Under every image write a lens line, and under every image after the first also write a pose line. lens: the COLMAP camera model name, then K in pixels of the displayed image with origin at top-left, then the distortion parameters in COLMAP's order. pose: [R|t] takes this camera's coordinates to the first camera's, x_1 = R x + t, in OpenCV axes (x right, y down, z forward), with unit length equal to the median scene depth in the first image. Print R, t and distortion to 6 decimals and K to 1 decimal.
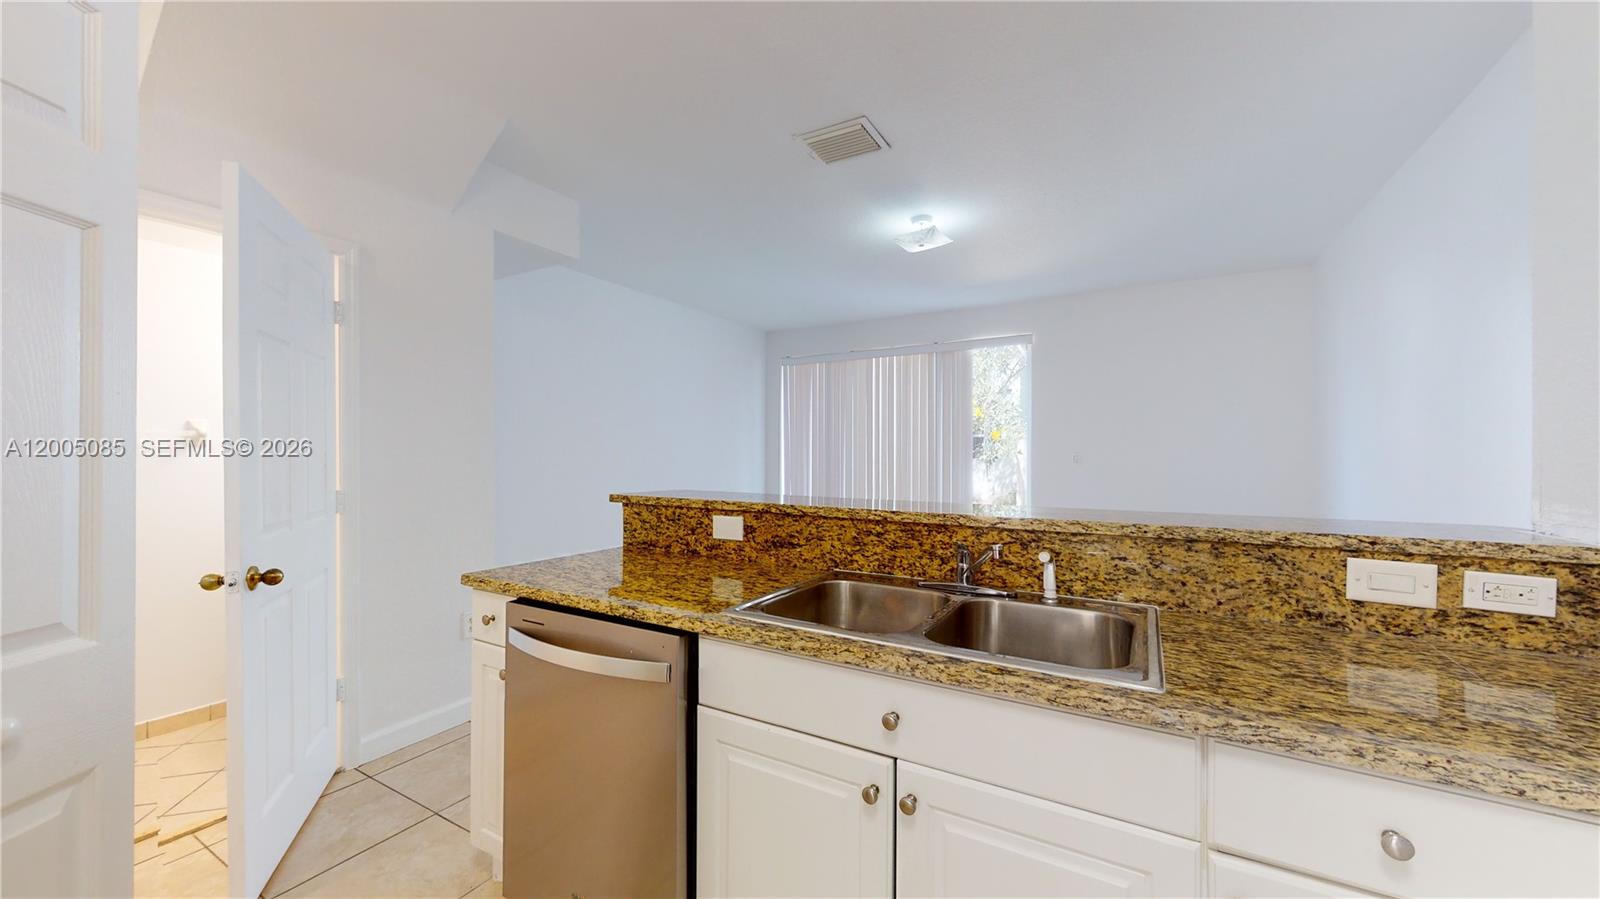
lens RADIAL K [[619.5, 0, 796.9], [0, 619.5, 453.7], [0, 0, 1]] dist [0.011221, -0.000092]
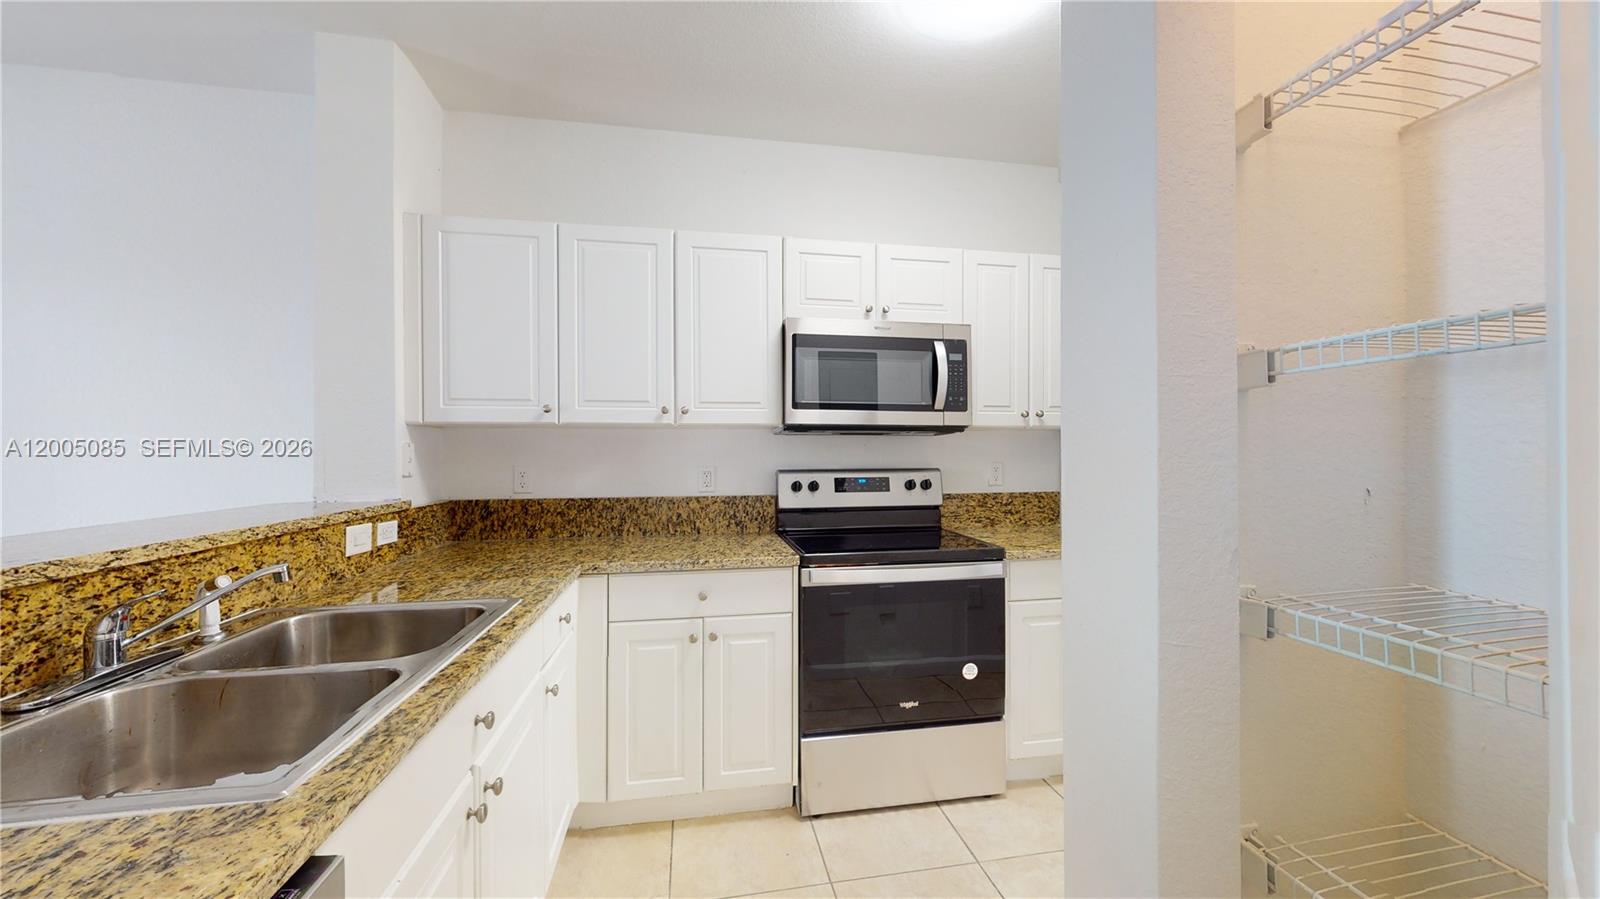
lens RADIAL K [[628.0, 0, 798.3], [0, 628.0, 447.9], [0, 0, 1]] dist [0.013256, -0.000440]
pose [[-0.664373, 0.007975, 0.747359, -0.763945], [0.006249, 0.999967, -0.005116, 0.001669], [-0.747375, 0.001271, -0.664401, 1.059645]]
